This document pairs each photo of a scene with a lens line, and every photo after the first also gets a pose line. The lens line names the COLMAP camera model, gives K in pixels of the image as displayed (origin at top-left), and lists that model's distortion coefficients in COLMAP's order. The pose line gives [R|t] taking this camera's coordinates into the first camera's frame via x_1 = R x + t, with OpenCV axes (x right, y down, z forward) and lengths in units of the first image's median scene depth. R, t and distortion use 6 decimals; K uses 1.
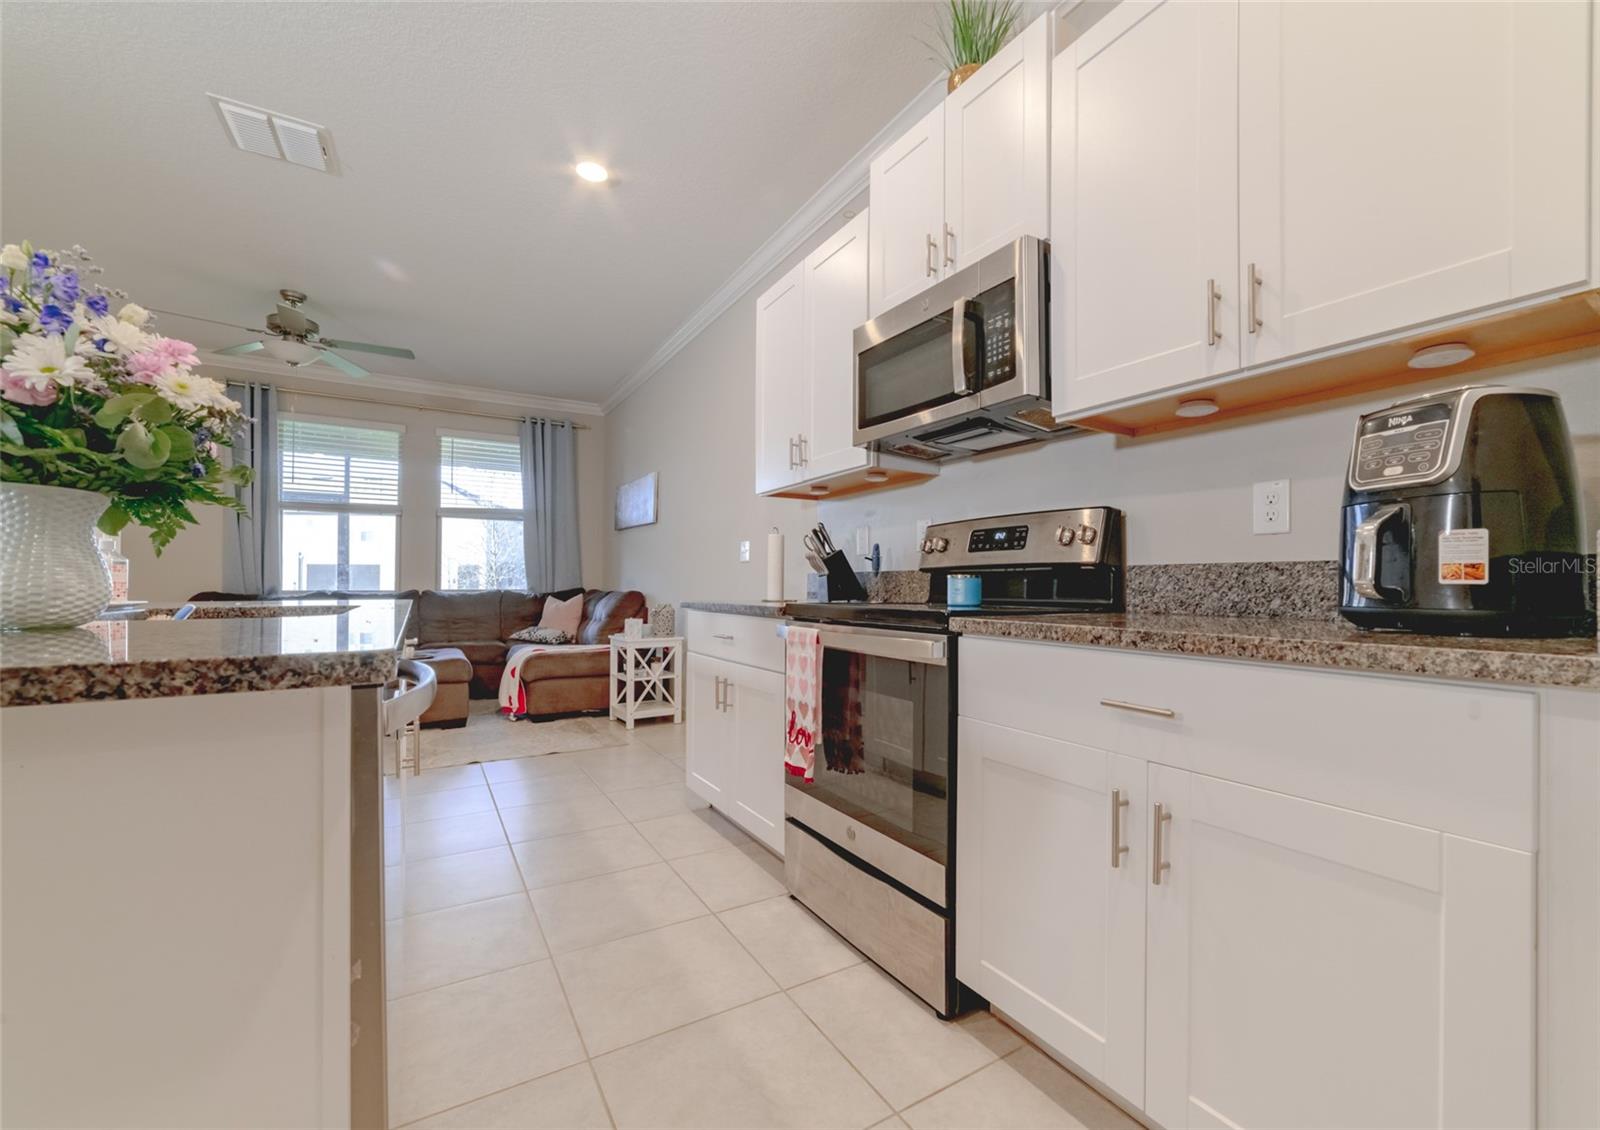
lens RADIAL K [[663.3, 0, 841.2], [0, 663.3, 581.4], [0, 0, 1]] dist [-0.004077, 0.000084]
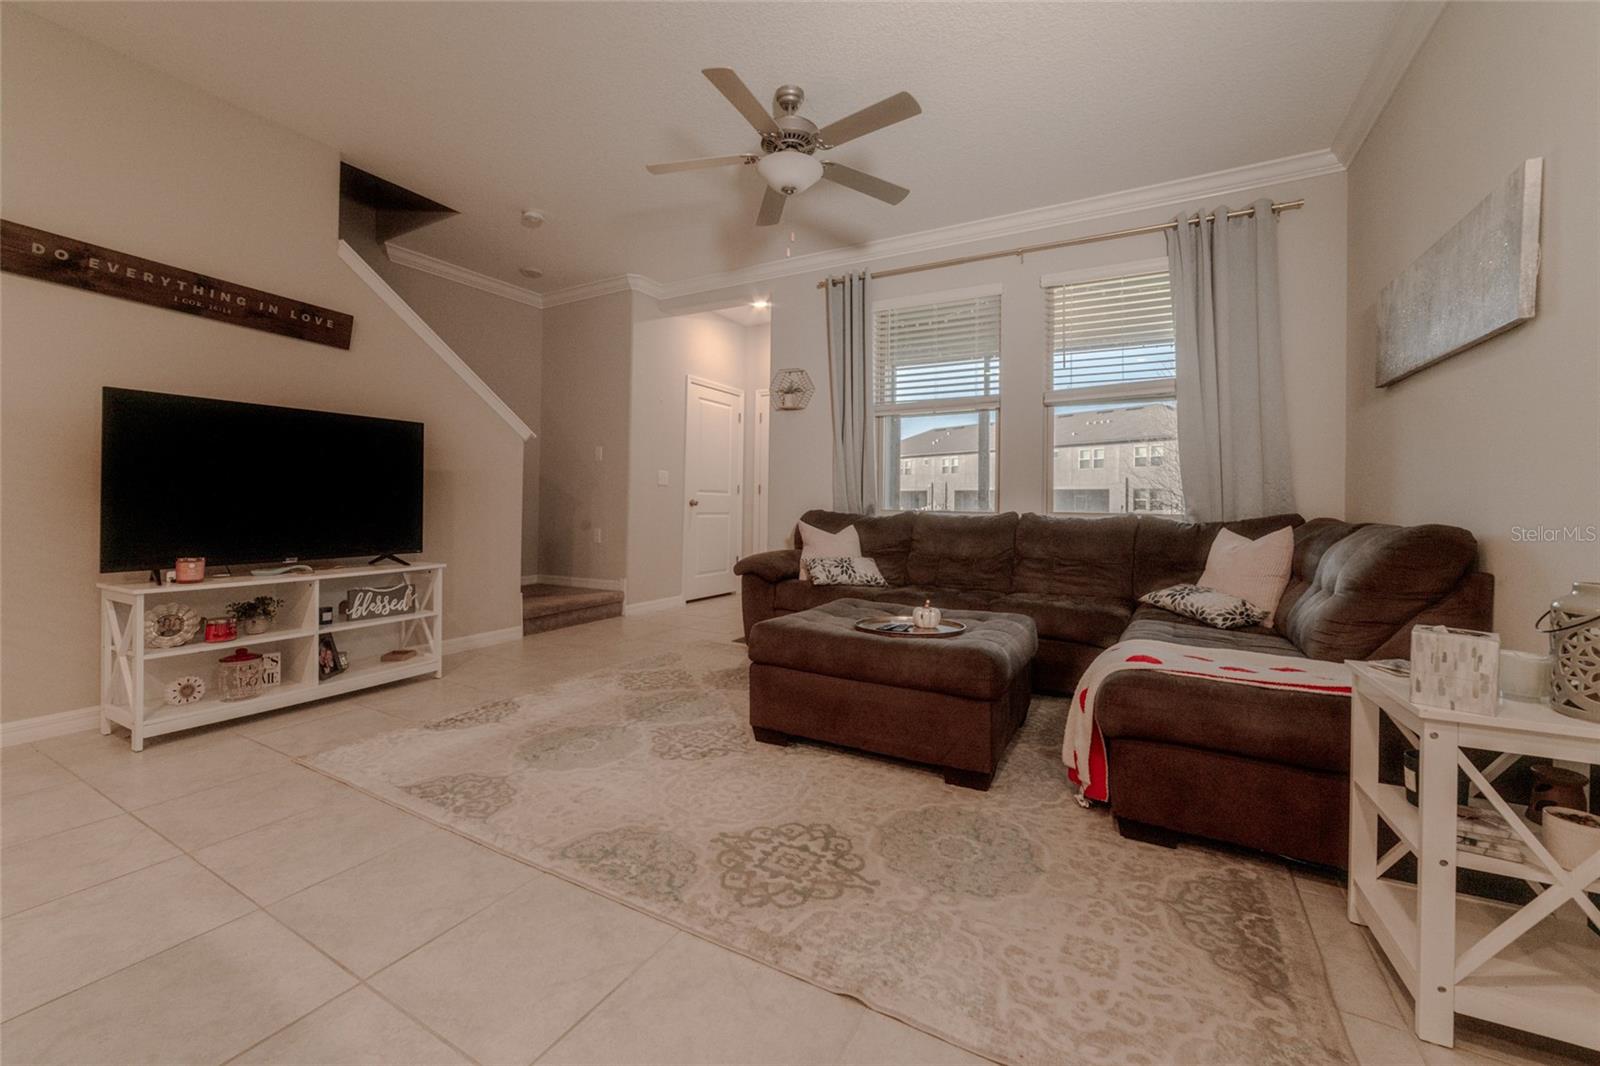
lens RADIAL K [[643.7, 0, 784.1], [0, 643.7, 492.8], [0, 0, 1]] dist [-0.009399, 0.001213]
pose [[0.464113, -0.009457, -0.885725, -0.341927], [-0.008970, 0.999842, -0.015375, 0.009917], [0.885731, 0.015080, 0.463955, 1.041497]]
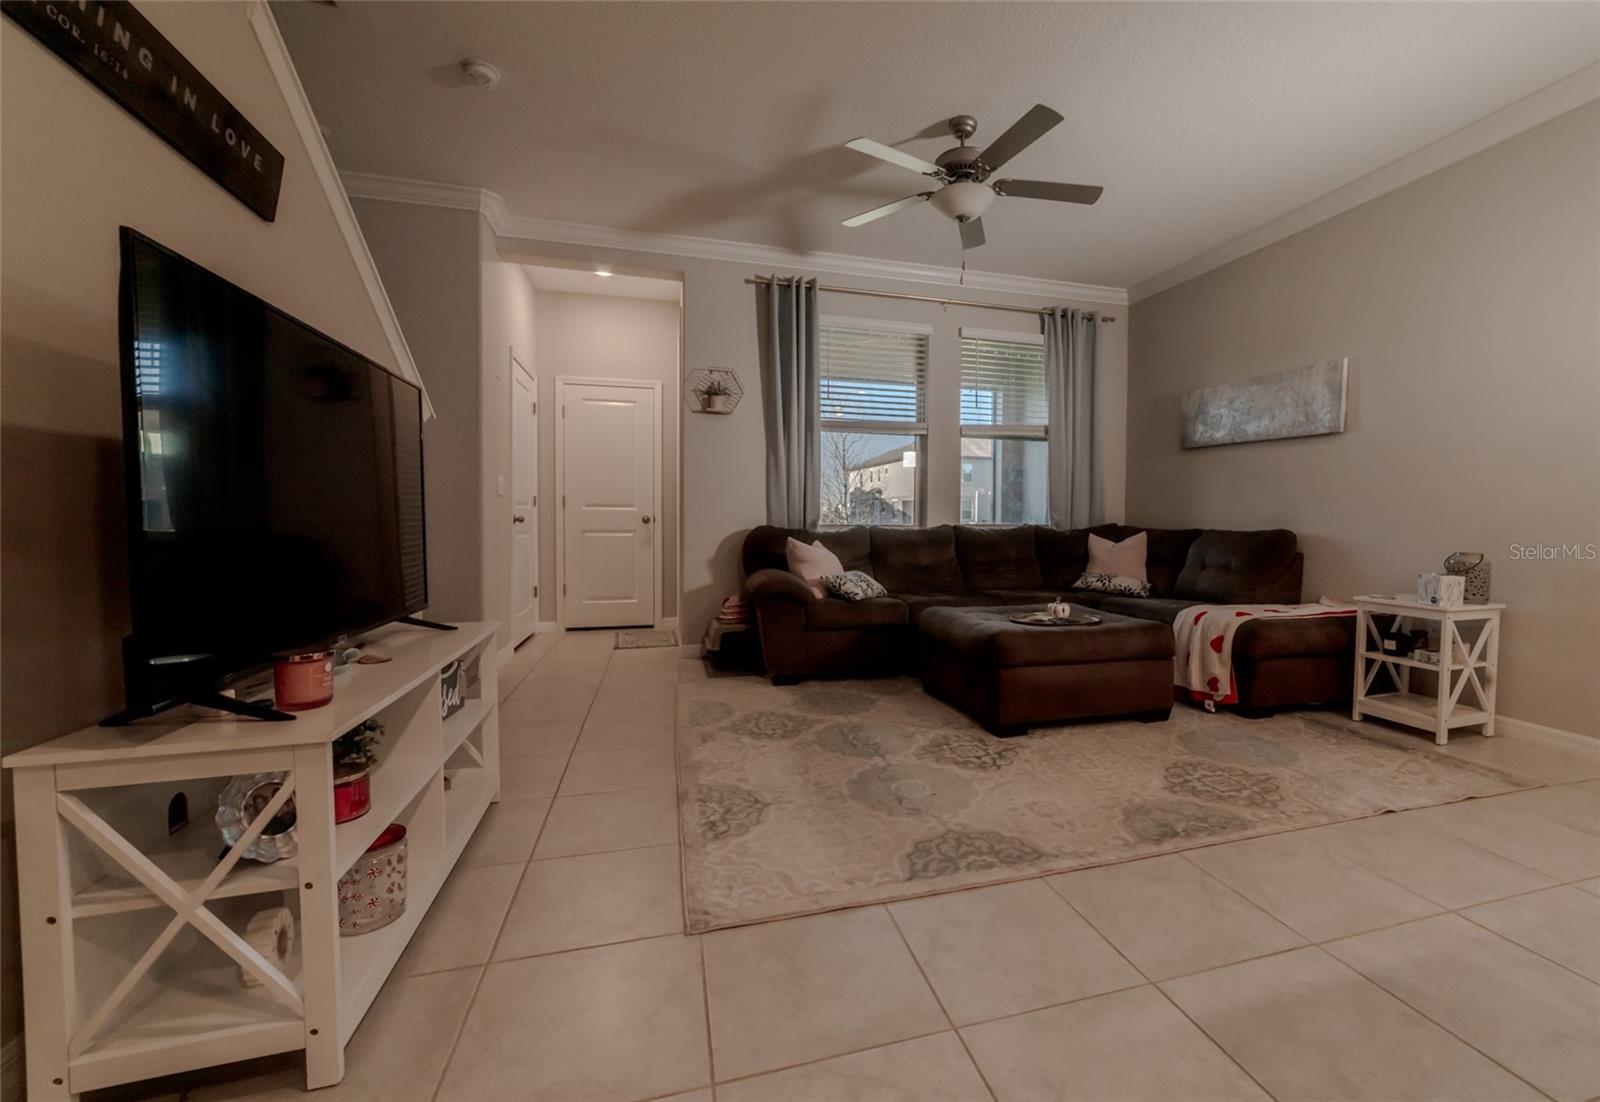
lens RADIAL K [[673.0, 0, 873.9], [0, 673.0, 537.3], [0, 0, 1]] dist [-0.011001, 0.000497]
pose [[0.962172, 0.012655, -0.272148, -1.100088], [-0.003610, 0.999425, 0.033712, -0.000298], [0.272418, -0.031454, 0.961665, 0.363919]]
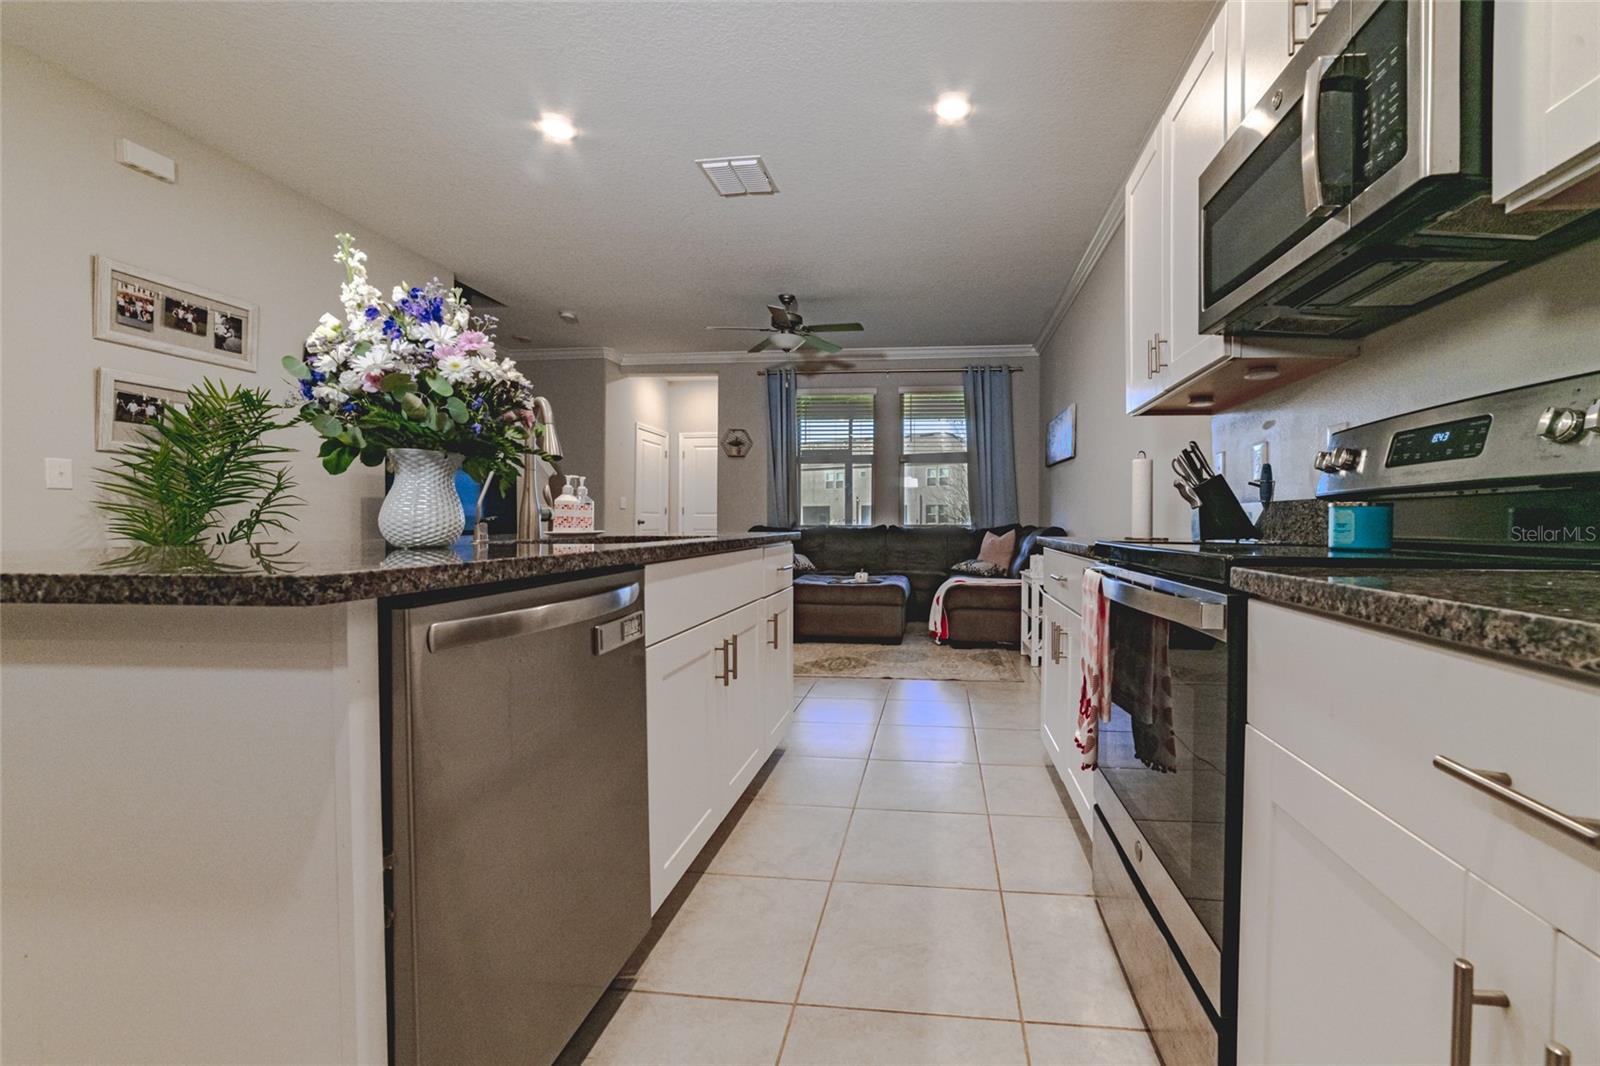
lens RADIAL K [[643.7, 0, 887.6], [0, 643.7, 529.9], [0, 0, 1]] dist [-0.009399, 0.001213]
pose [[0.796621, 0.006729, -0.604442, 0.142967], [0.003738, 0.999864, 0.016058, 0.004325], [0.604468, -0.015052, 0.796488, 0.166763]]
